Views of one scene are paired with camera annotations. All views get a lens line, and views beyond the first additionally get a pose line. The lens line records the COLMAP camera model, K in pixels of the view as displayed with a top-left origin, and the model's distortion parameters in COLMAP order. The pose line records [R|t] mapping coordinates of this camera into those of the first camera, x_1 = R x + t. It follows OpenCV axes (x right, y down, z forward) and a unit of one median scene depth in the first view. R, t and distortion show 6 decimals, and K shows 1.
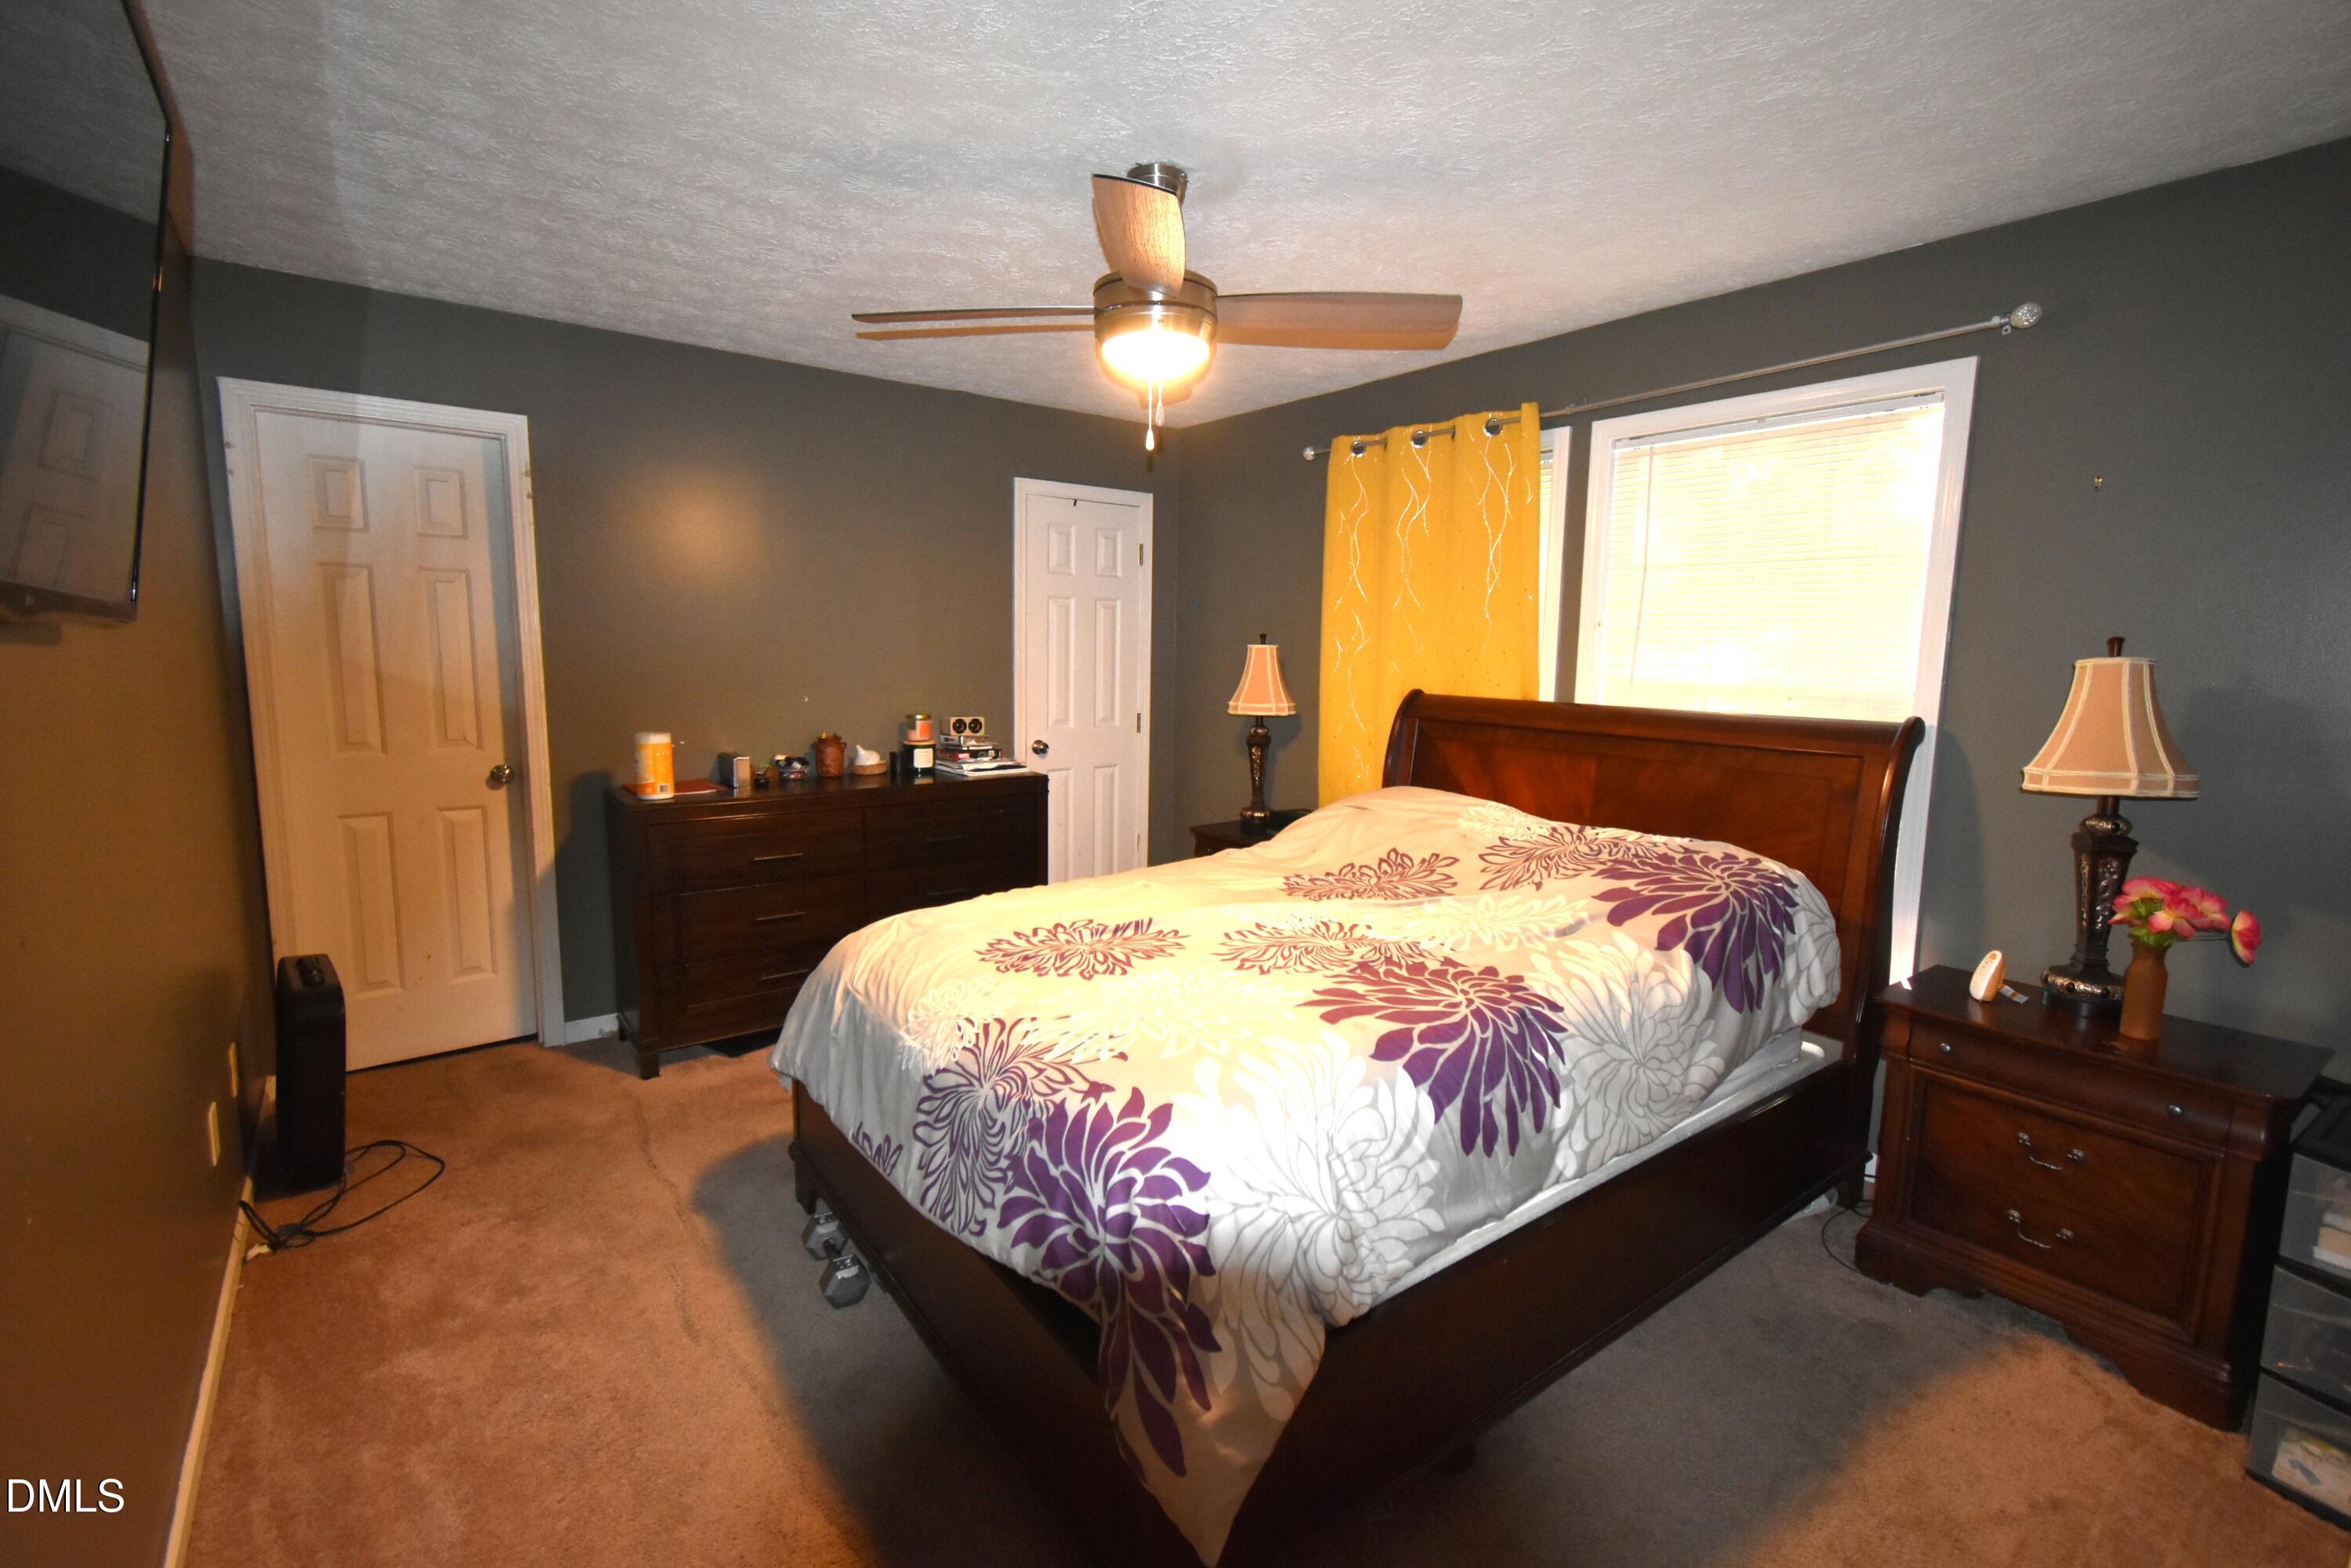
lens RADIAL K [[1032.1, 0, 1179.9], [0, 1032.1, 778.1], [0, 0, 1]] dist [0.008994, -0.004621]
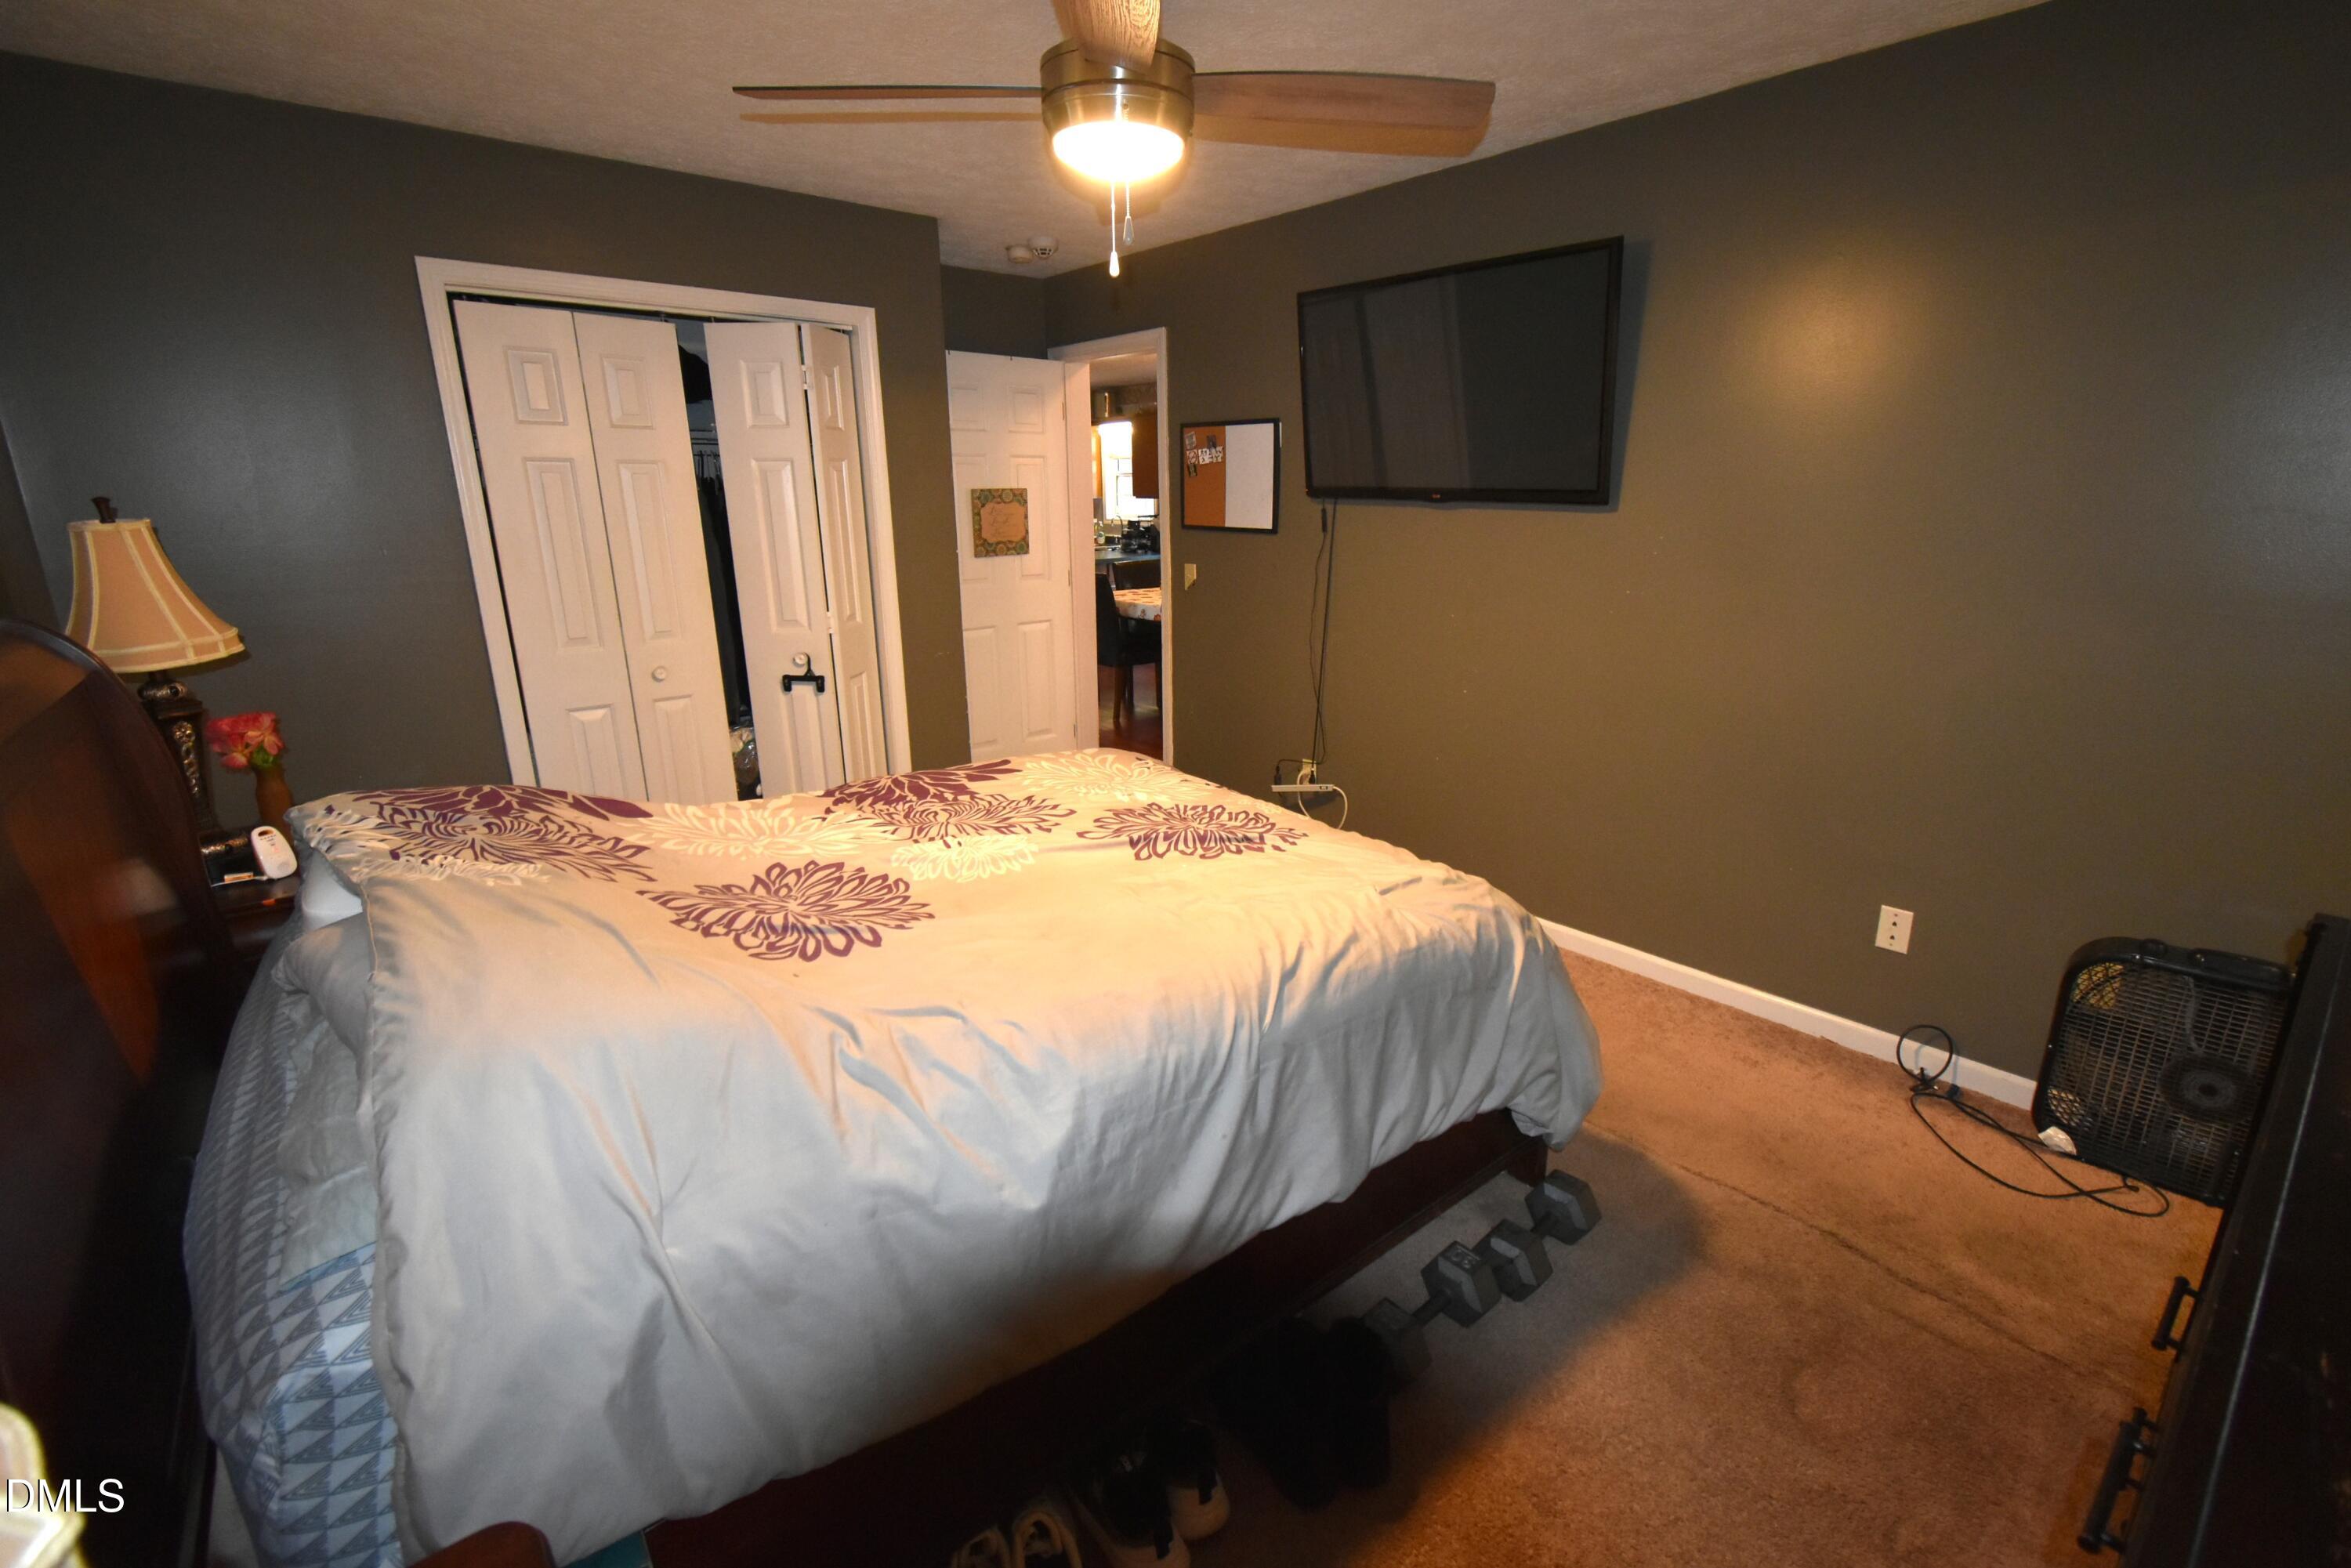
lens RADIAL K [[1032.1, 0, 1179.9], [0, 1032.1, 778.1], [0, 0, 1]] dist [0.008994, -0.004621]
pose [[-0.998936, 0.003037, -0.046019, -0.033789], [-0.015193, 0.920458, 0.390546, -0.279992], [0.043545, 0.390830, -0.919432, 1.977418]]
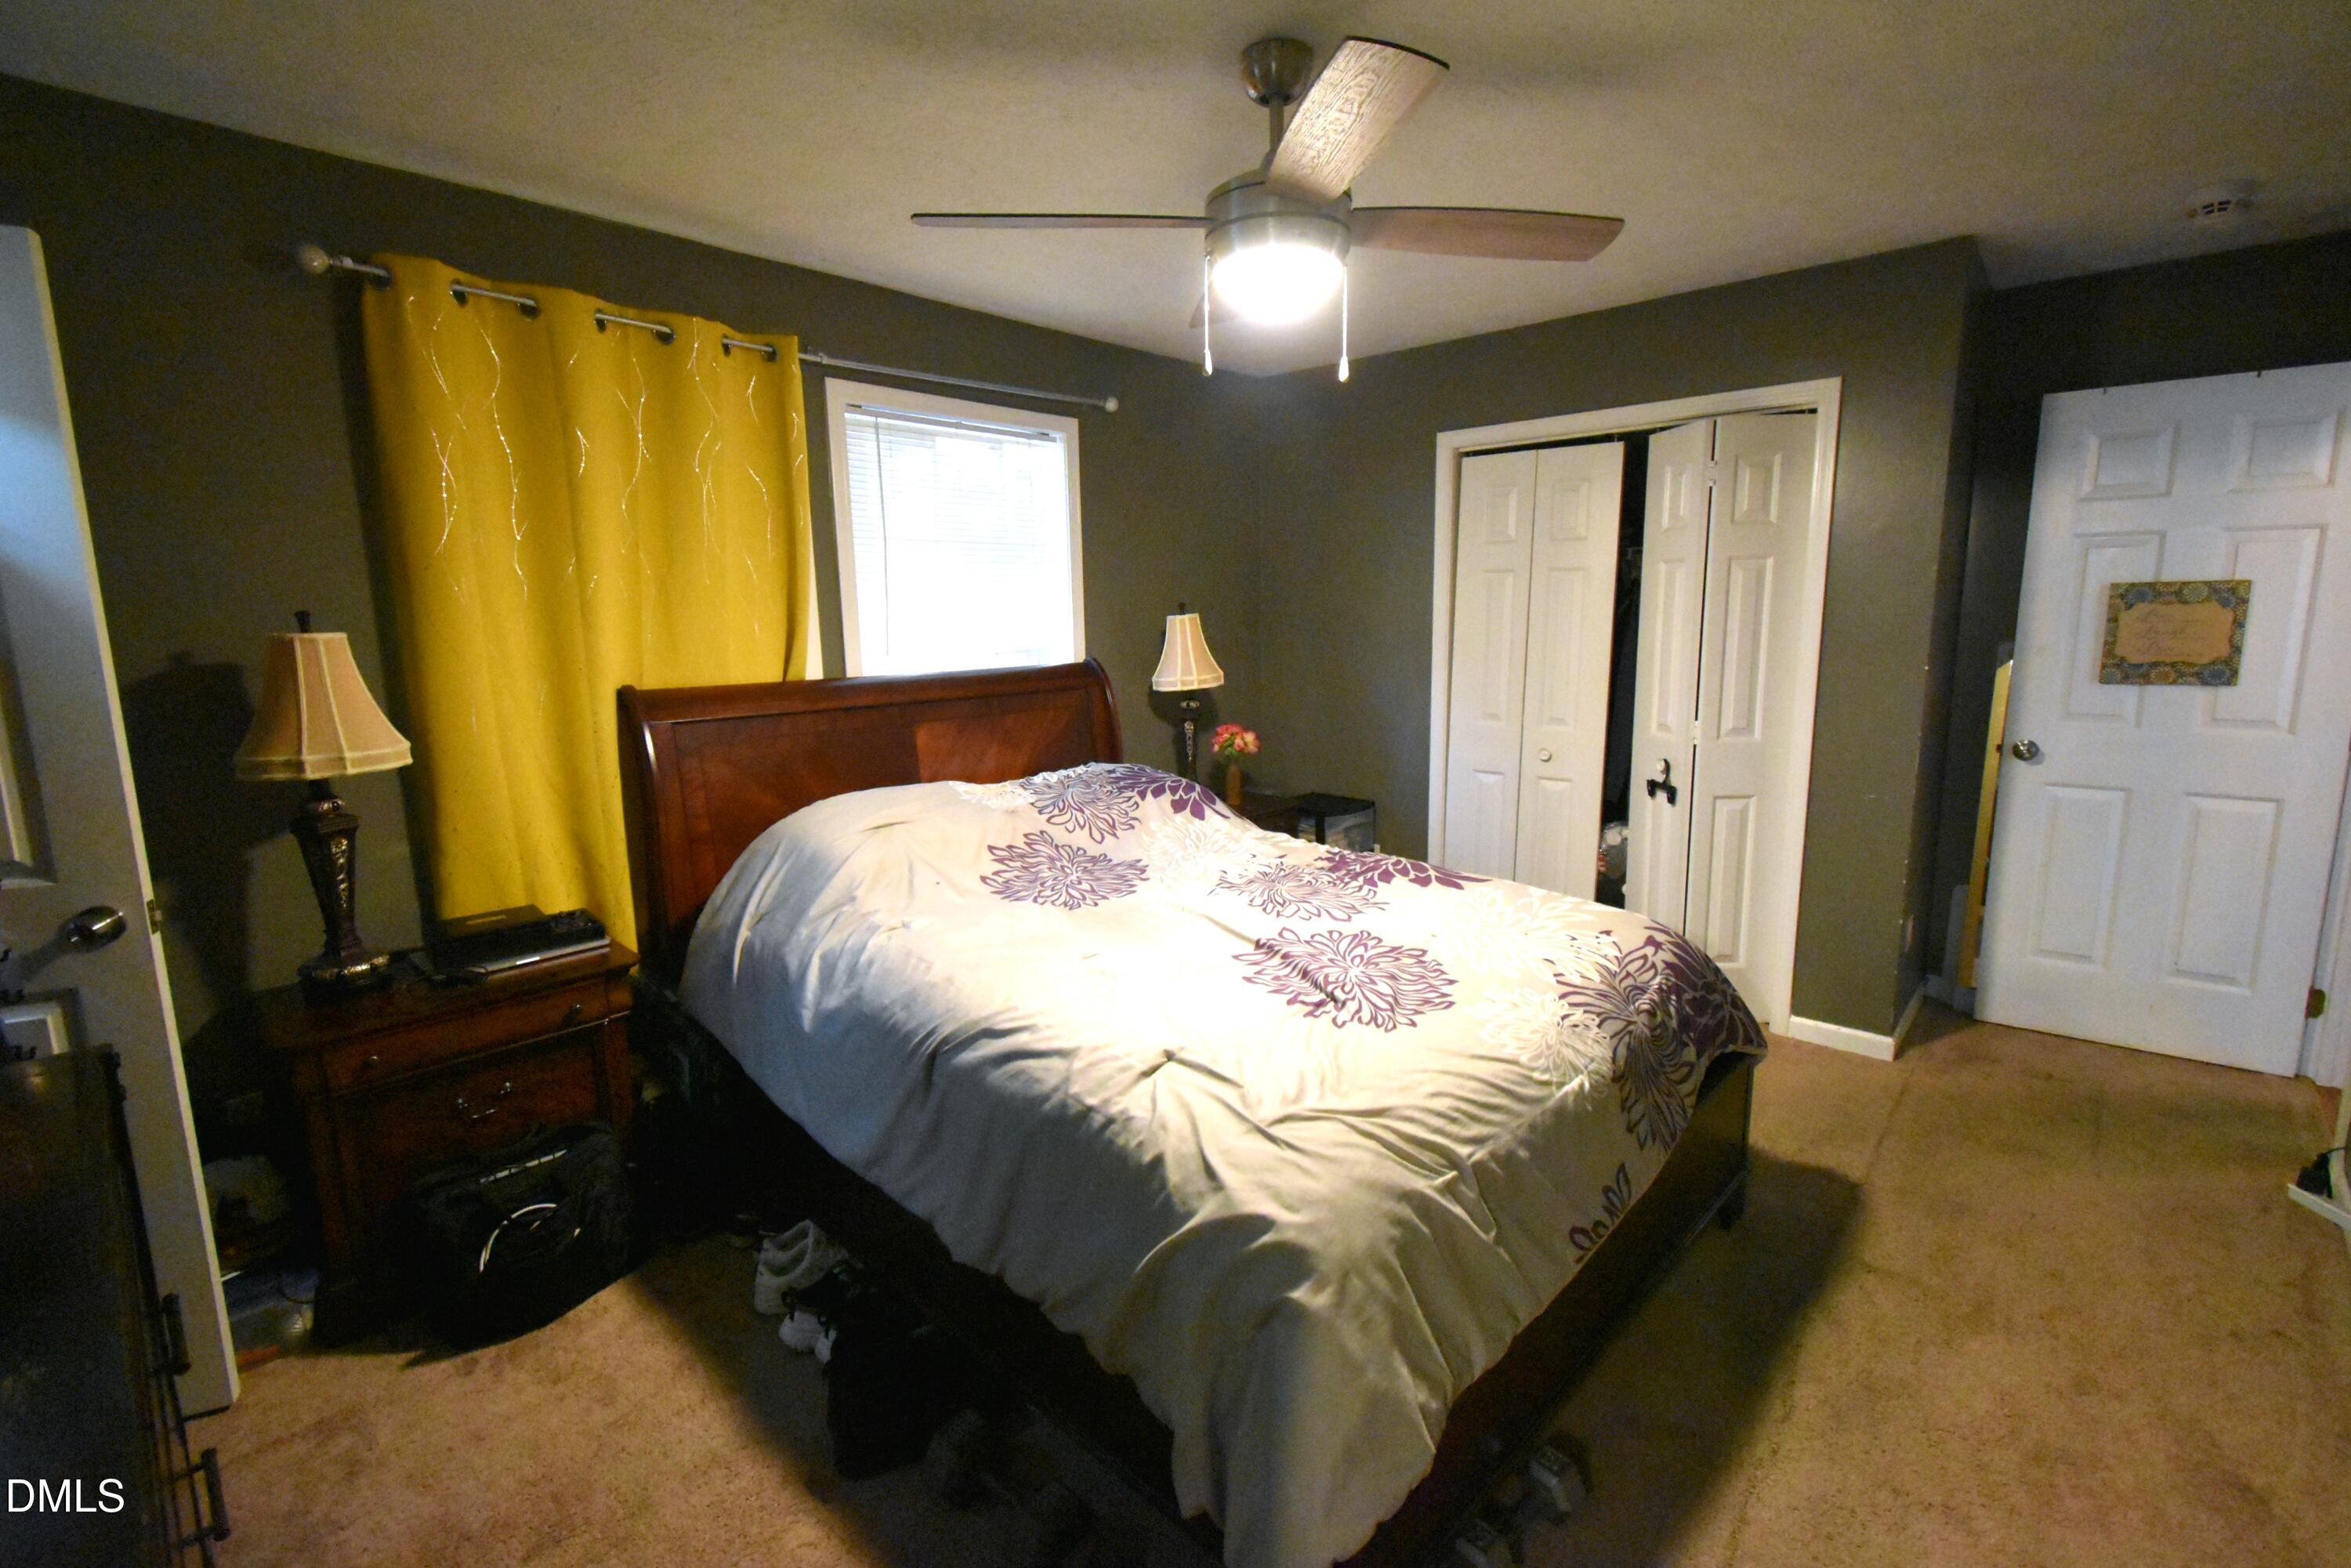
lens RADIAL K [[1032.1, 0, 1179.9], [0, 1032.1, 778.1], [0, 0, 1]] dist [0.008994, -0.004621]
pose [[-0.167107, -0.173681, 0.970521, -0.921887], [0.139215, 0.970343, 0.197620, -0.194160], [-0.976061, 0.168135, -0.137972, 1.286514]]
